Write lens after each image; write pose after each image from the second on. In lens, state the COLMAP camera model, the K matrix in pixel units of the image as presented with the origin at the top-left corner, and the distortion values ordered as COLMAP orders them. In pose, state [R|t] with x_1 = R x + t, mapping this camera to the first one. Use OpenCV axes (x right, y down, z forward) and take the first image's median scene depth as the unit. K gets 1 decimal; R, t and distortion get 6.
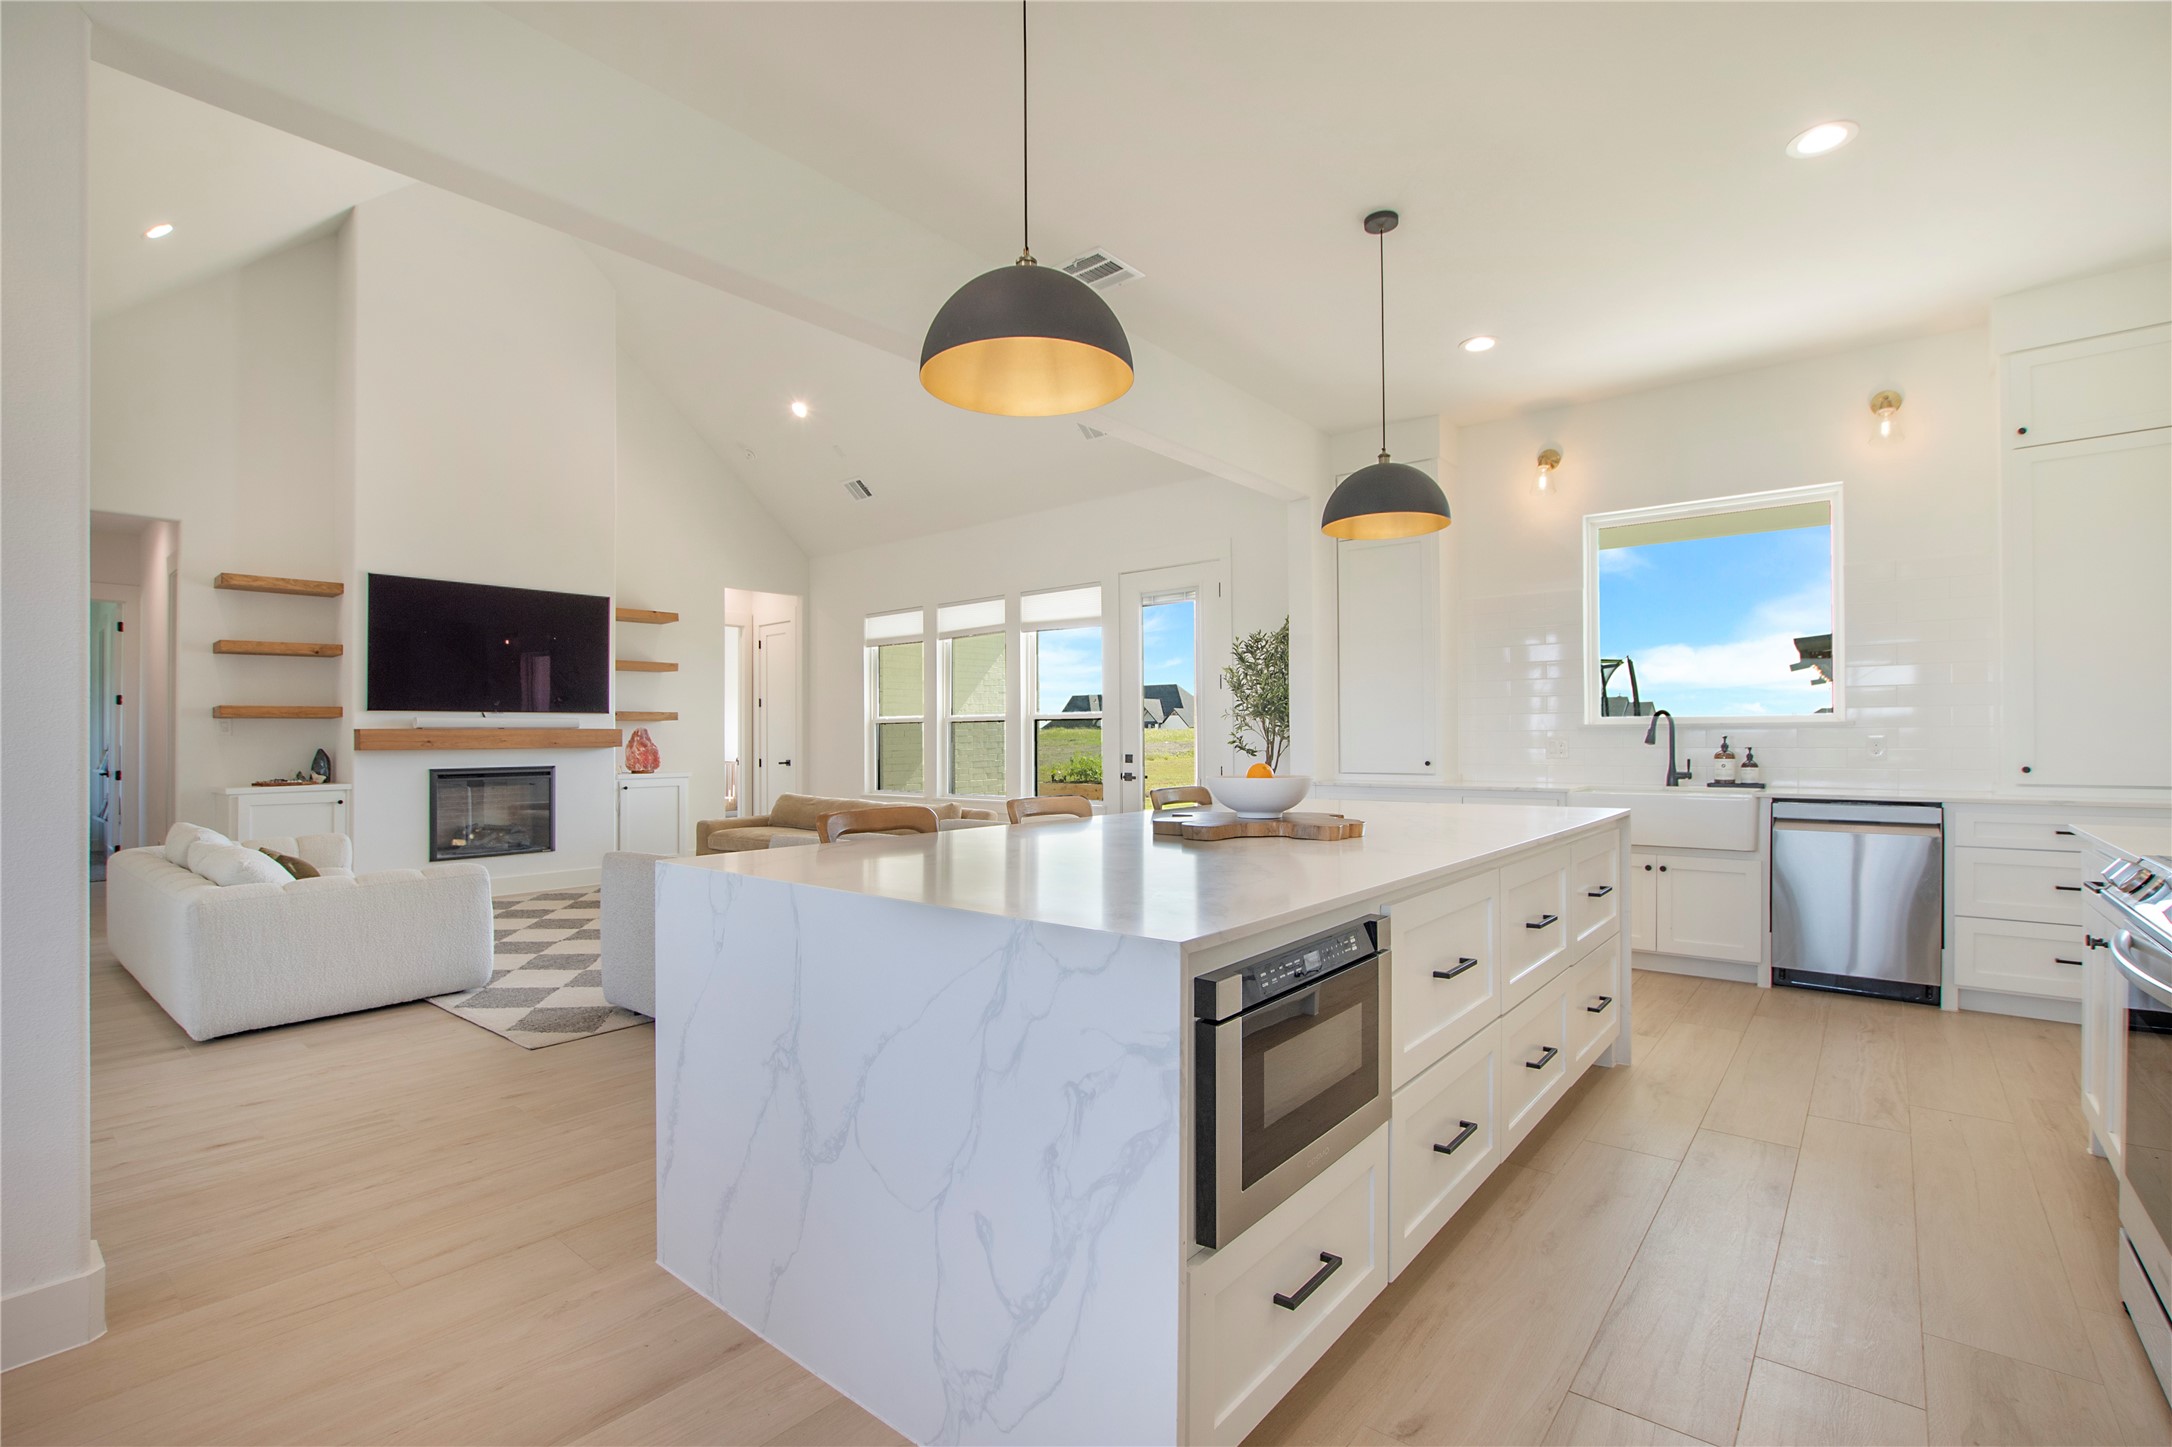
lens RADIAL K [[977.5, 0, 1075.4], [0, 977.5, 721.1], [0, 0, 1]] dist [-0.014237, 0.000483]
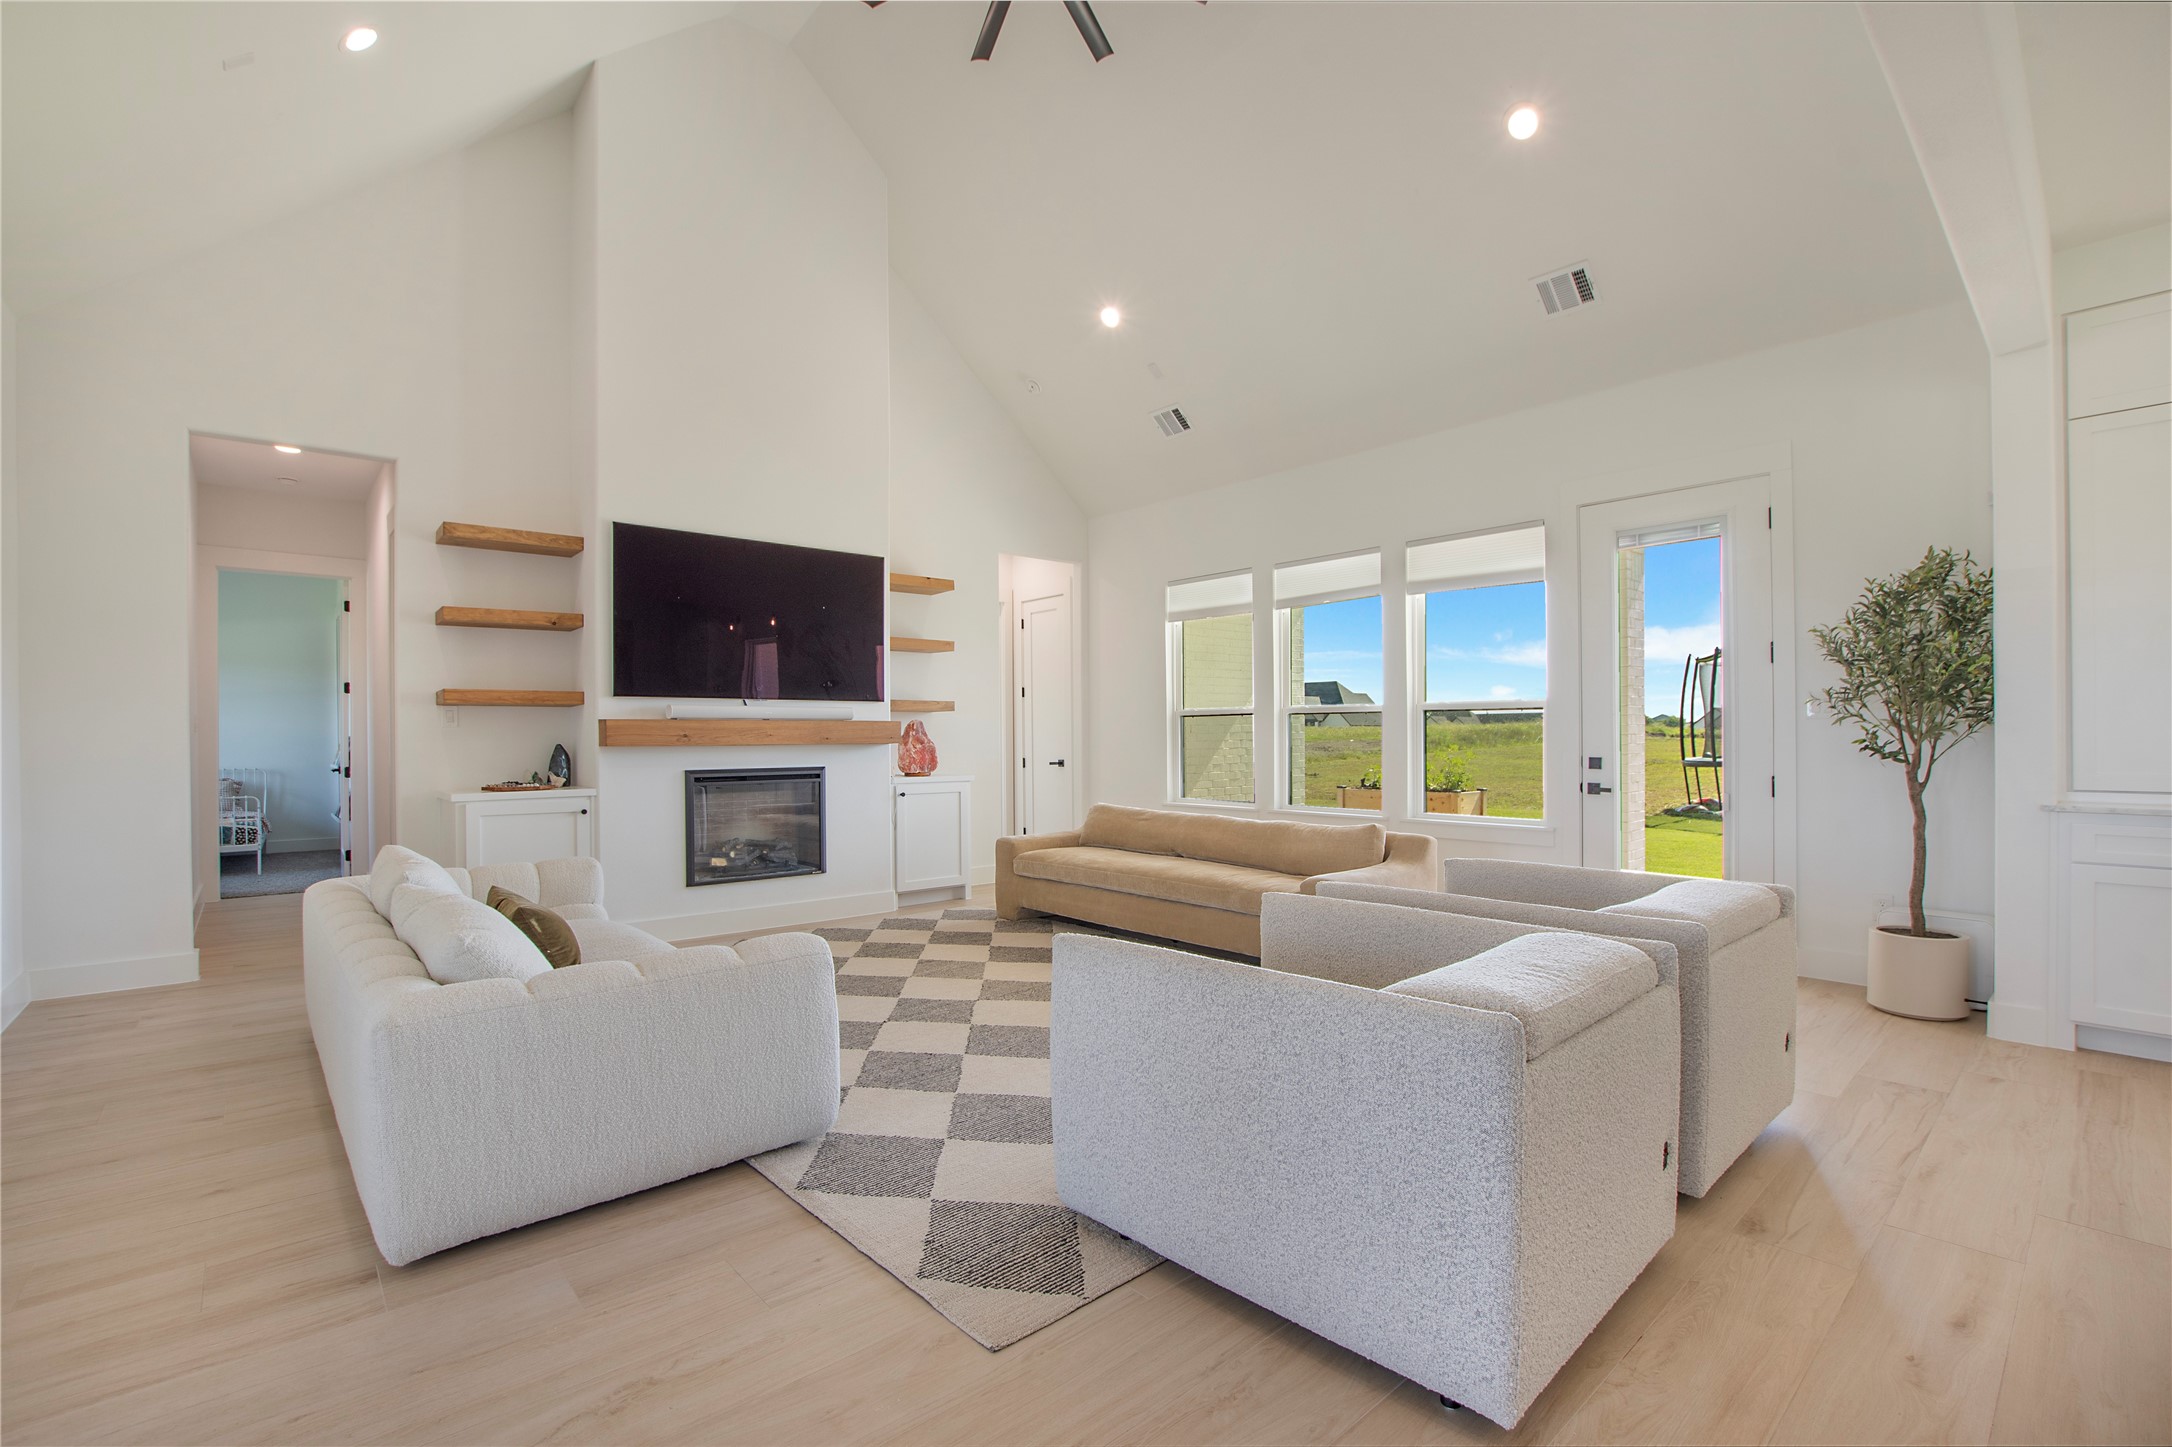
lens RADIAL K [[956.8, 0, 1094.0], [0, 956.8, 737.6], [0, 0, 1]] dist [-0.028071, 0.004808]
pose [[0.991155, 0.003963, -0.132653, -0.239416], [-0.001403, 0.999811, 0.019383, 0.007347], [0.132704, -0.019026, 0.990973, 0.285077]]
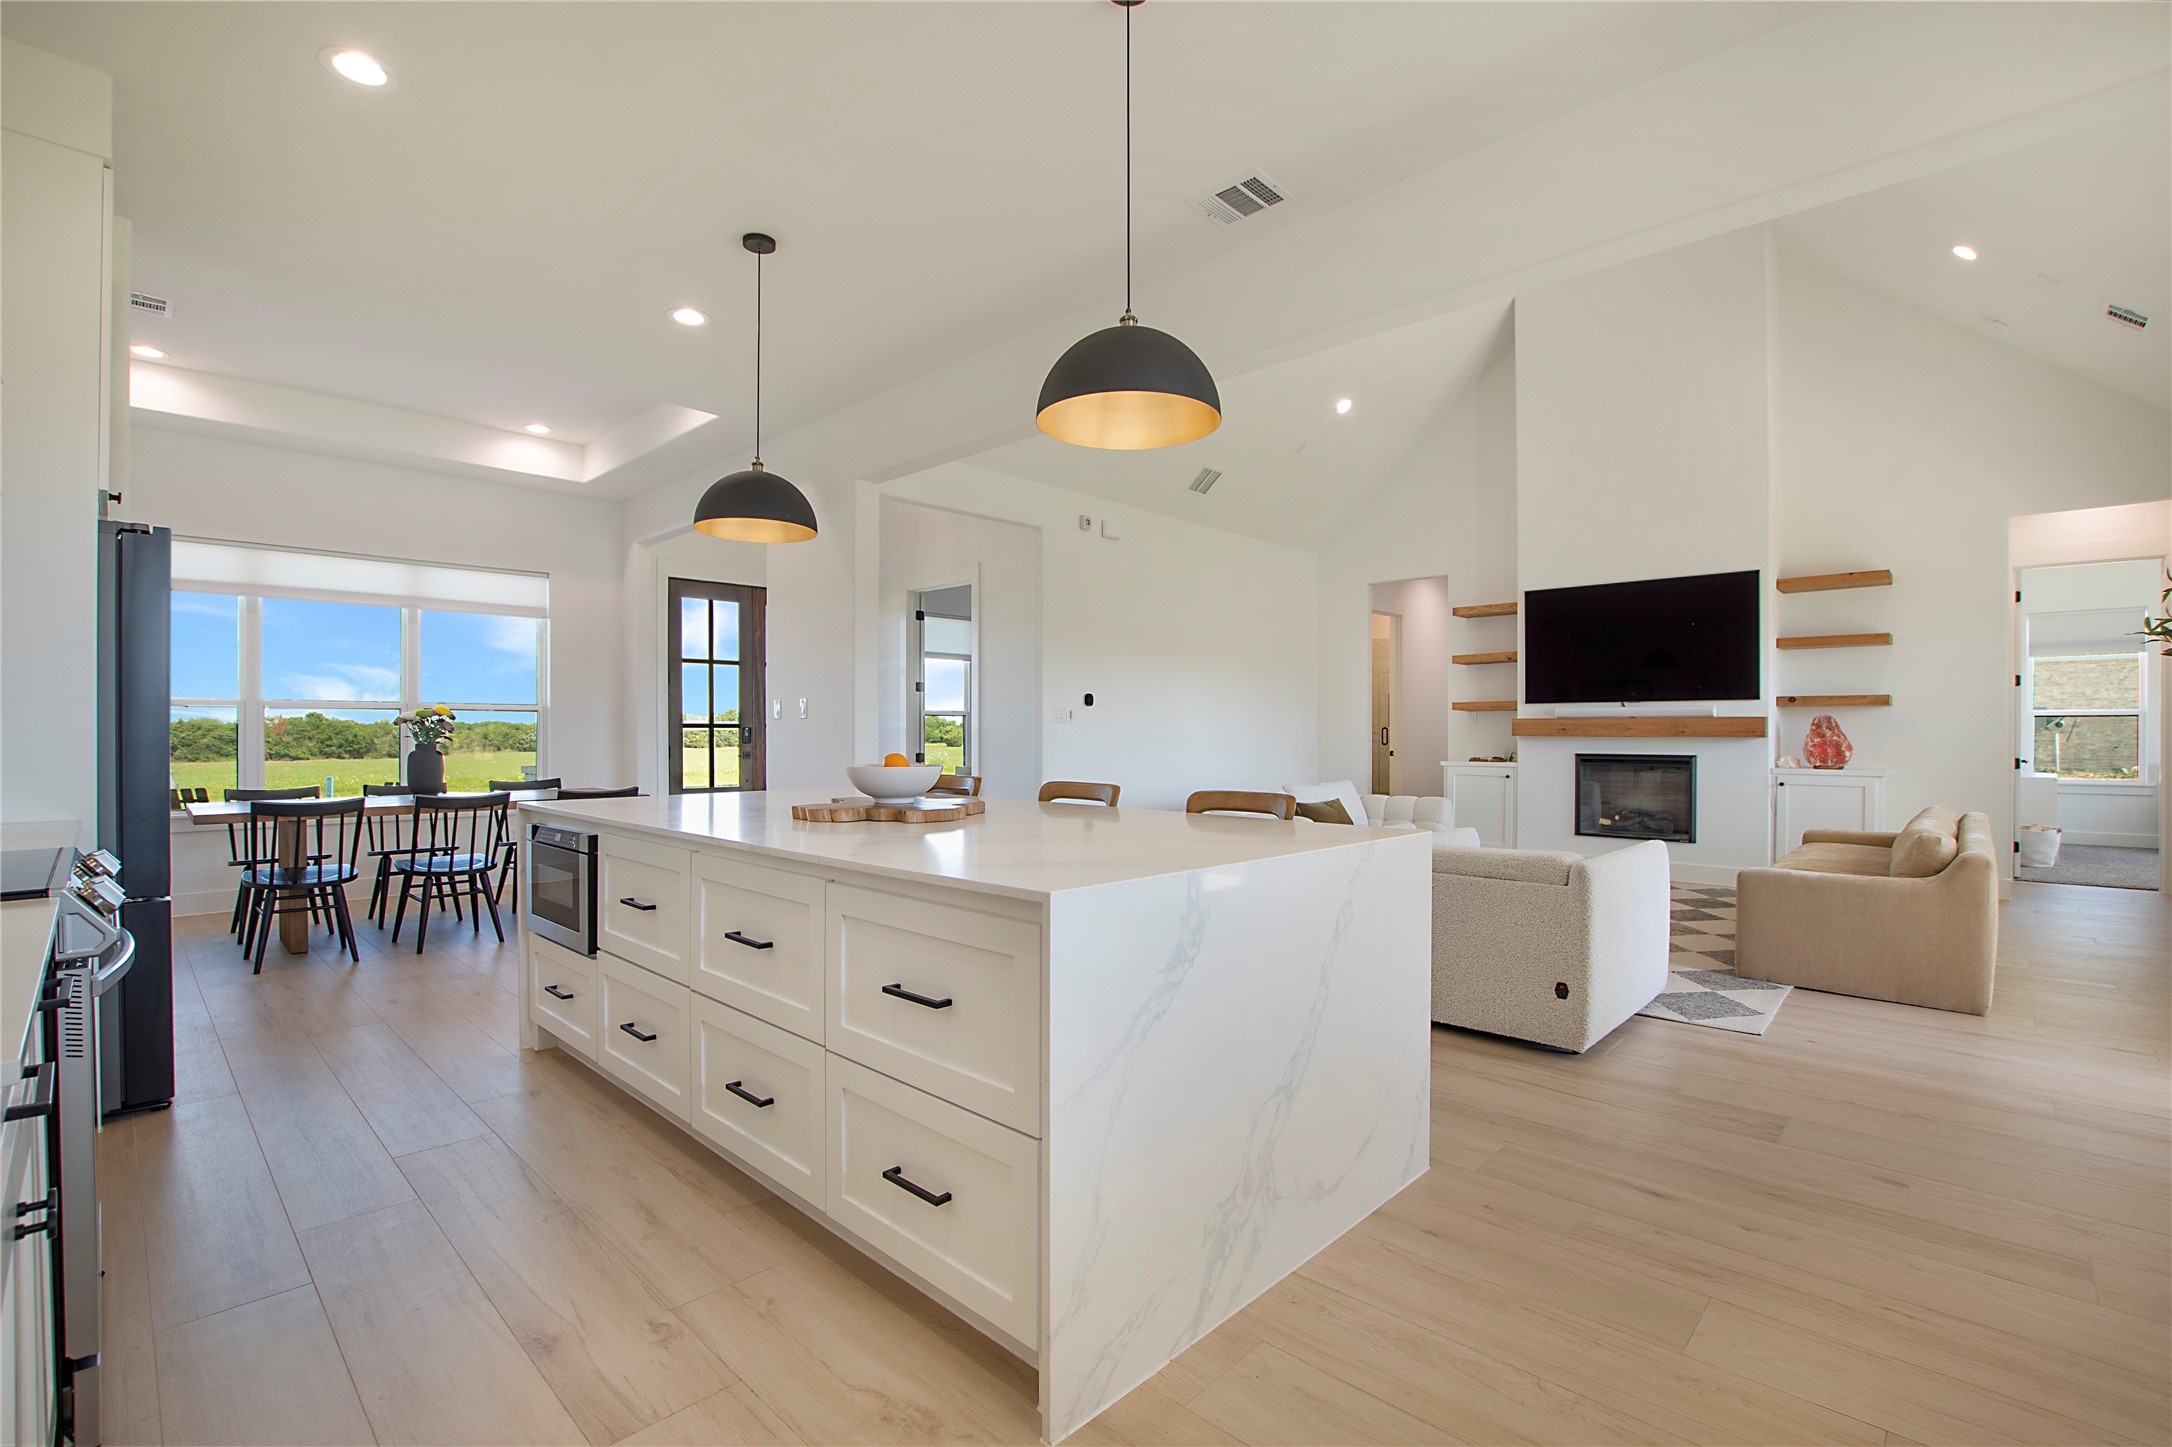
lens RADIAL K [[977.5, 0, 1075.4], [0, 977.5, 721.1], [0, 0, 1]] dist [-0.014237, 0.000483]
pose [[-0.067544, -0.002043, -0.997714, 0.523121], [0.018915, 0.999816, -0.003328, 0.004500], [0.997537, -0.019097, -0.067493, 0.515416]]
